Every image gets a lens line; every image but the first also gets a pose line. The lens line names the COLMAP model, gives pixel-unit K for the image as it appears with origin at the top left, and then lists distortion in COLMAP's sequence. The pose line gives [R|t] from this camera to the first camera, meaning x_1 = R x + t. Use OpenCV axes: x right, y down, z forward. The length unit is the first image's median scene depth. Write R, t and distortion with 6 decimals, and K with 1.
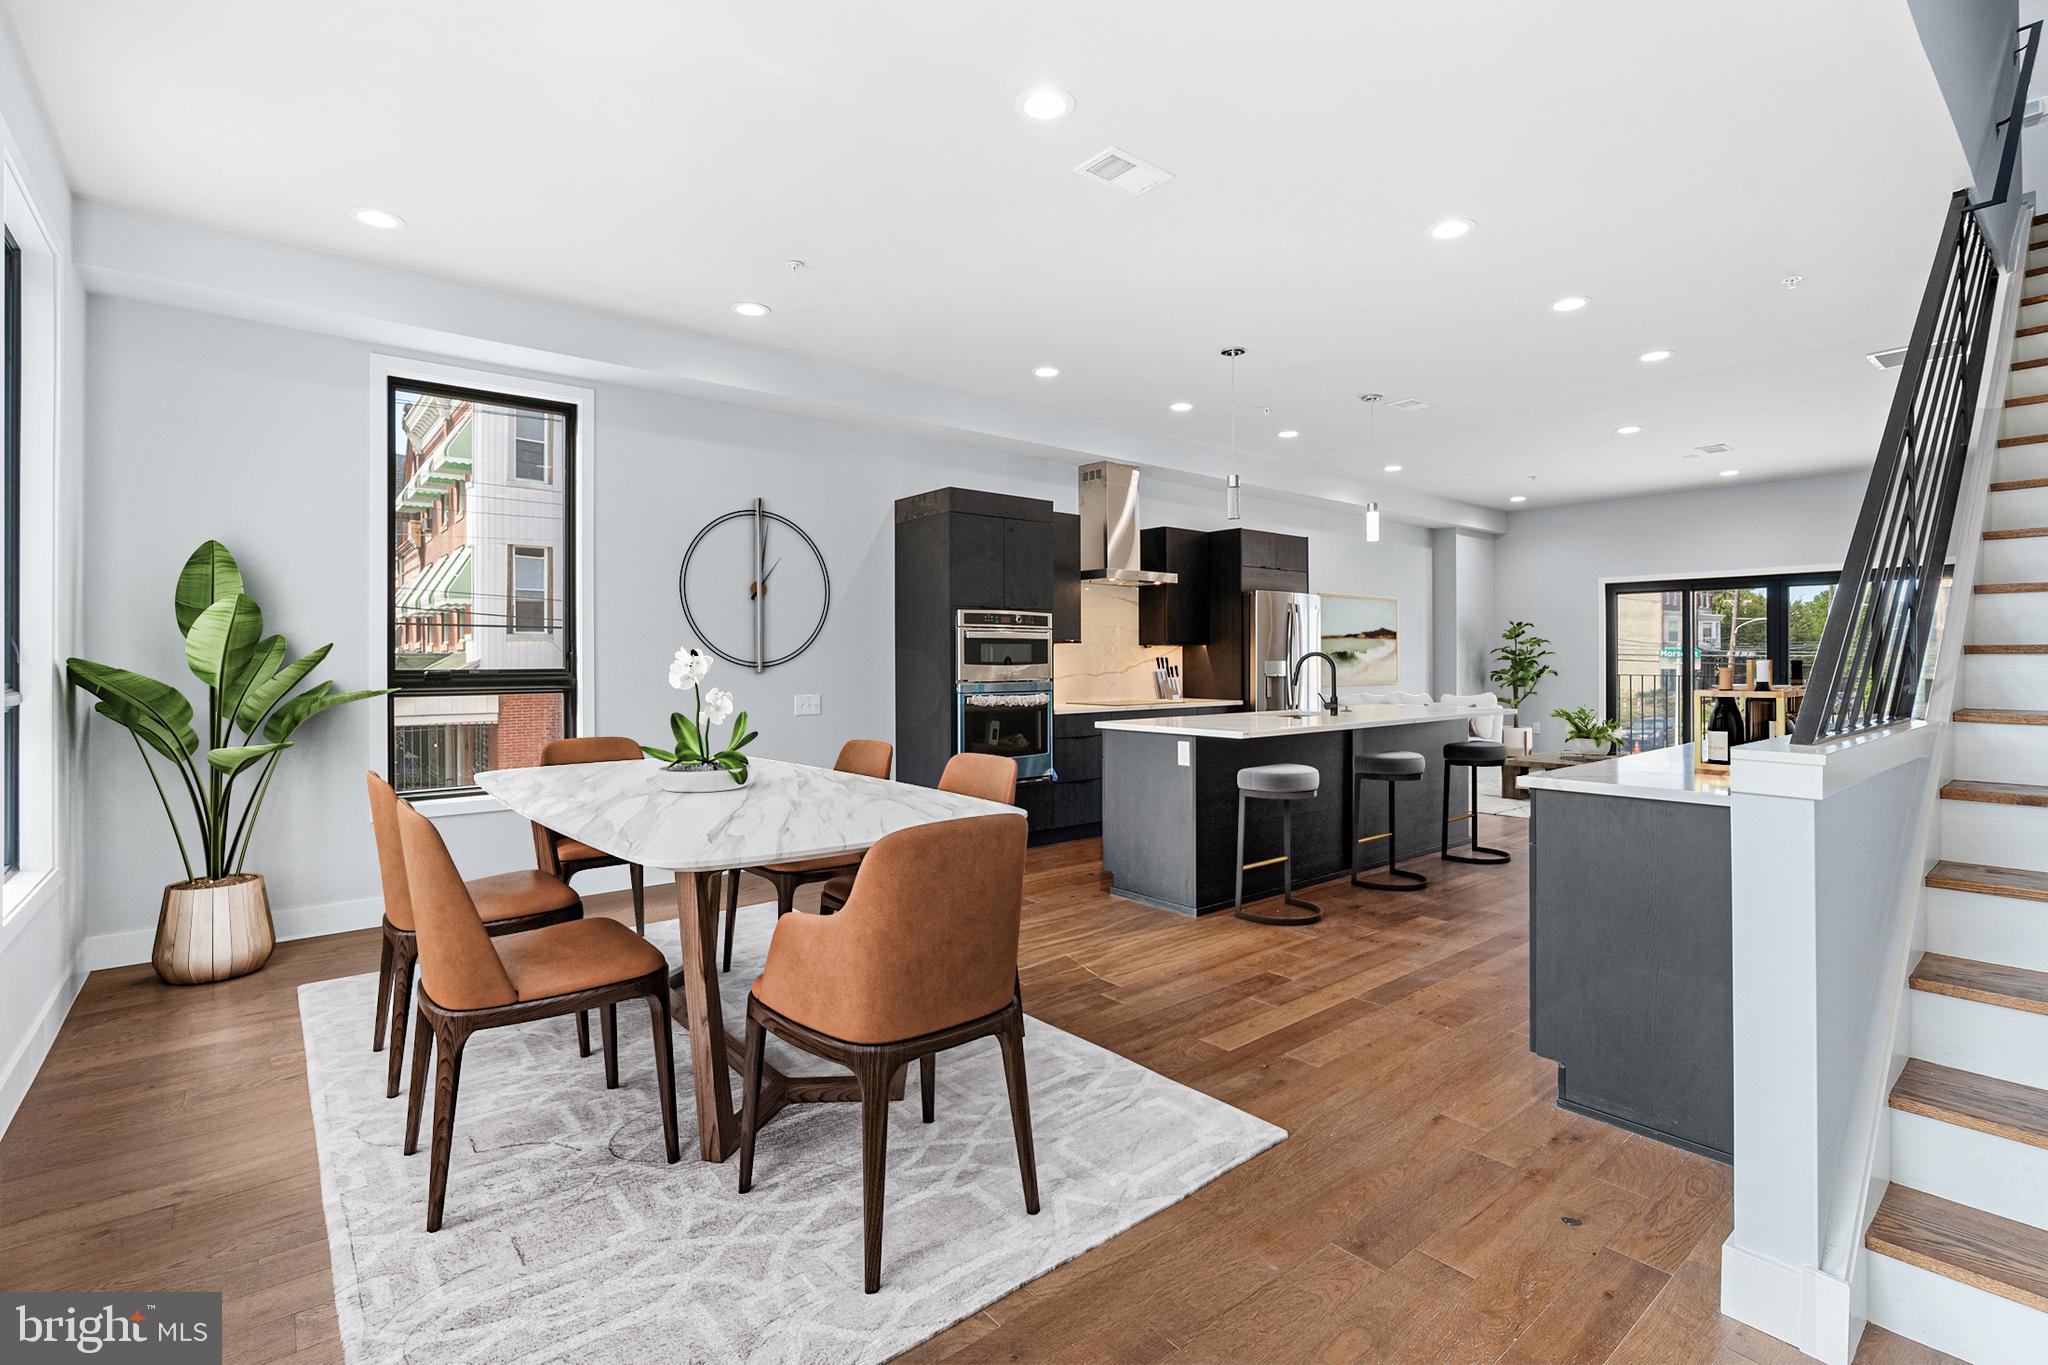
lens RADIAL K [[922.5, 0, 1007.9], [0, 922.5, 650.4], [0, 0, 1]] dist [-0.009241, 0.003100]
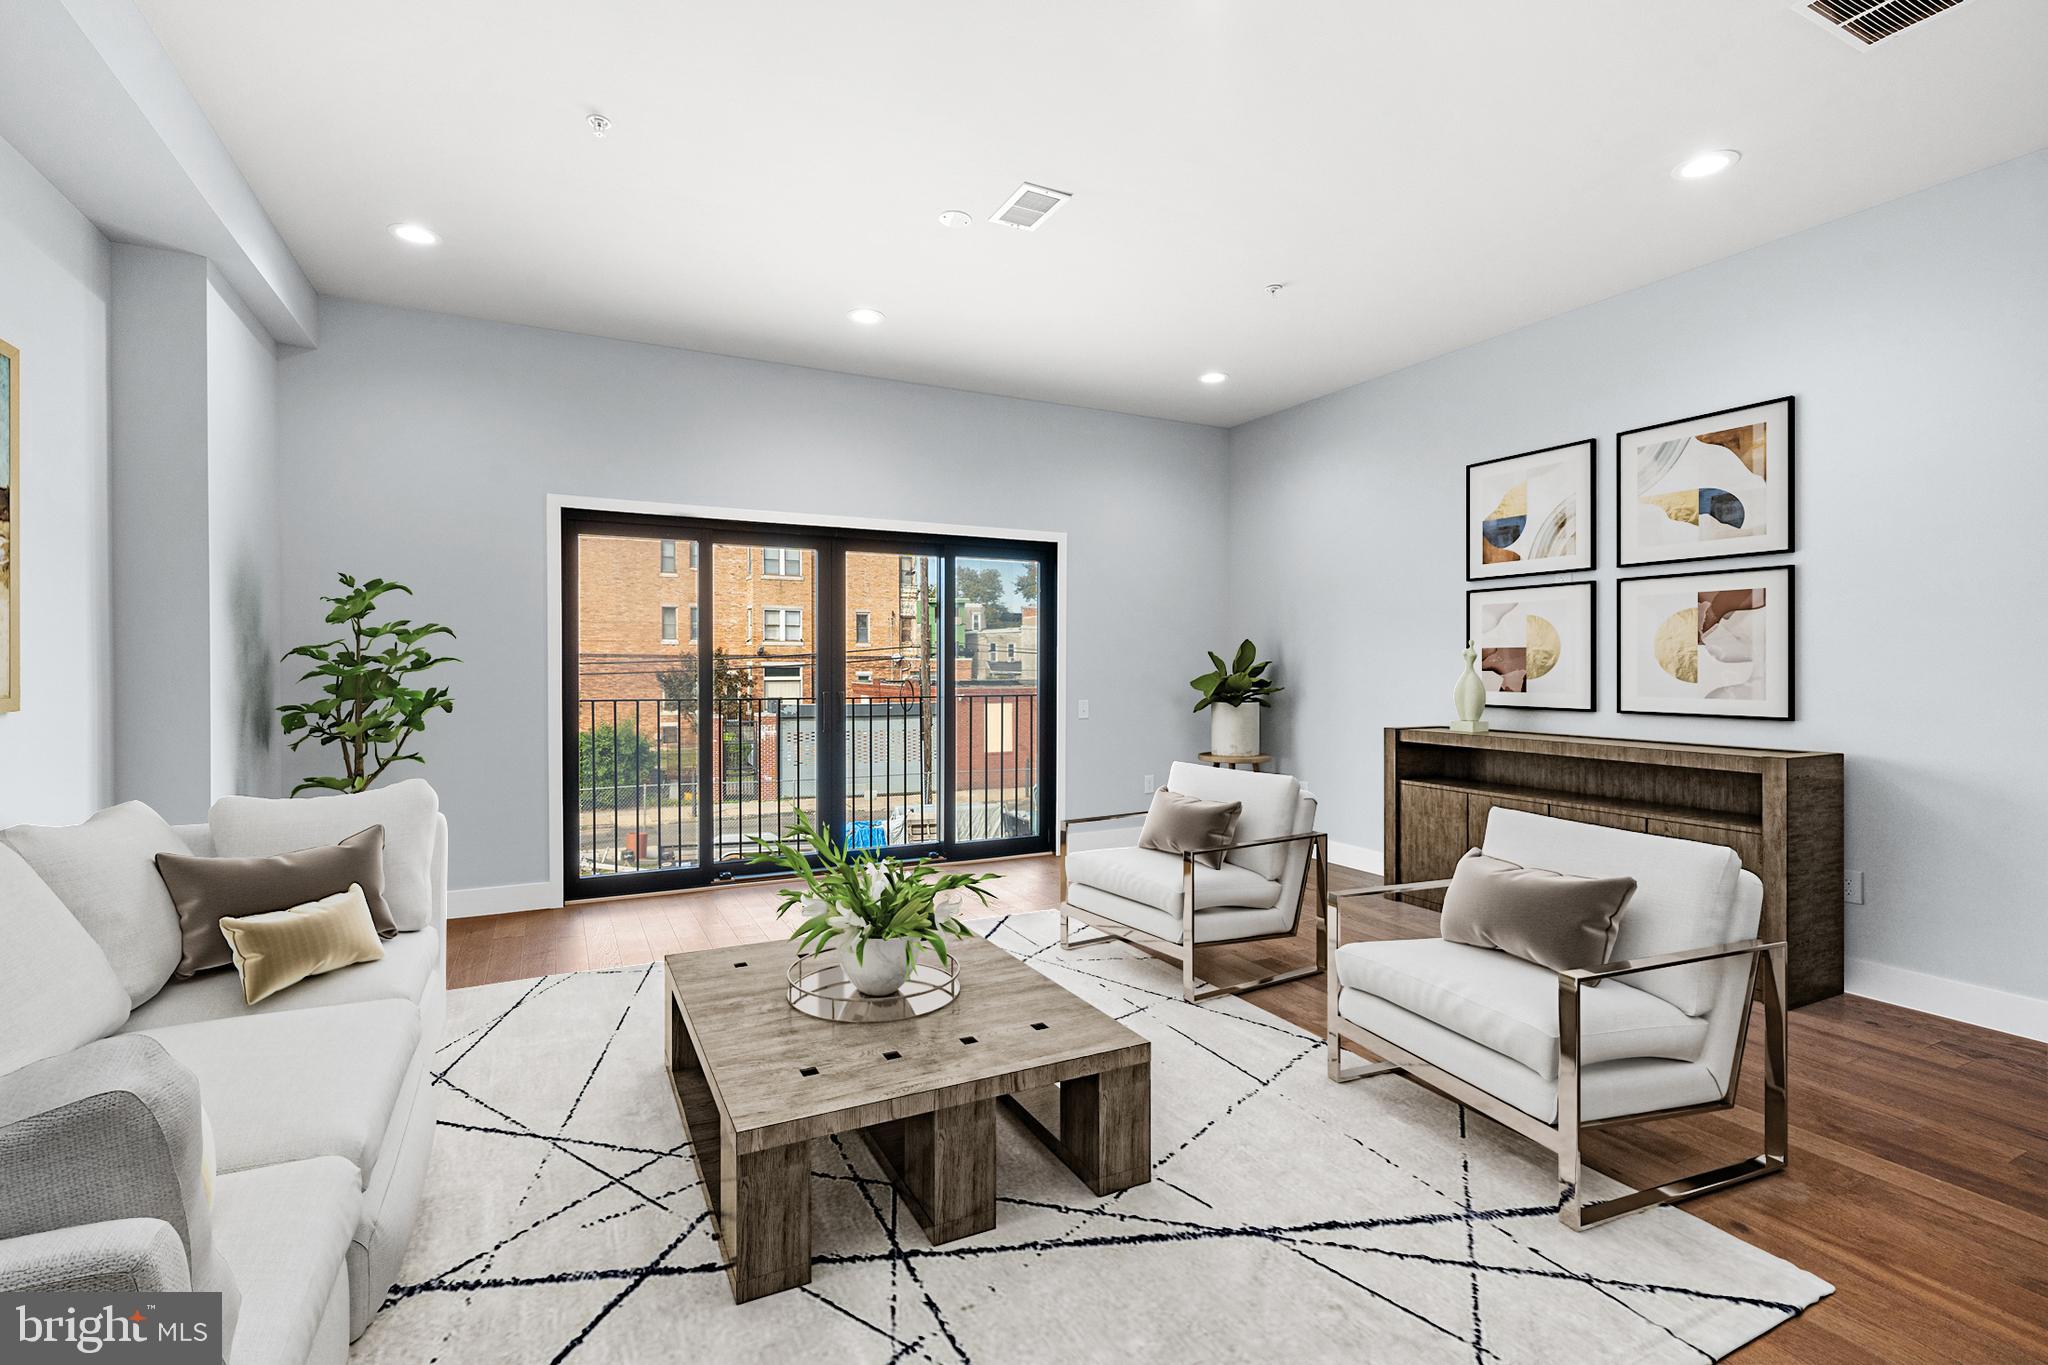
lens RADIAL K [[967.3, 0, 1014.4], [0, 967.3, 673.8], [0, 0, 1]] dist [-0.000925, 0.000130]
pose [[0.210724, -0.006286, 0.977525, 0.309144], [-0.008554, 0.999929, 0.008274, 0.004845], [-0.977508, -0.010106, 0.210655, 0.919407]]
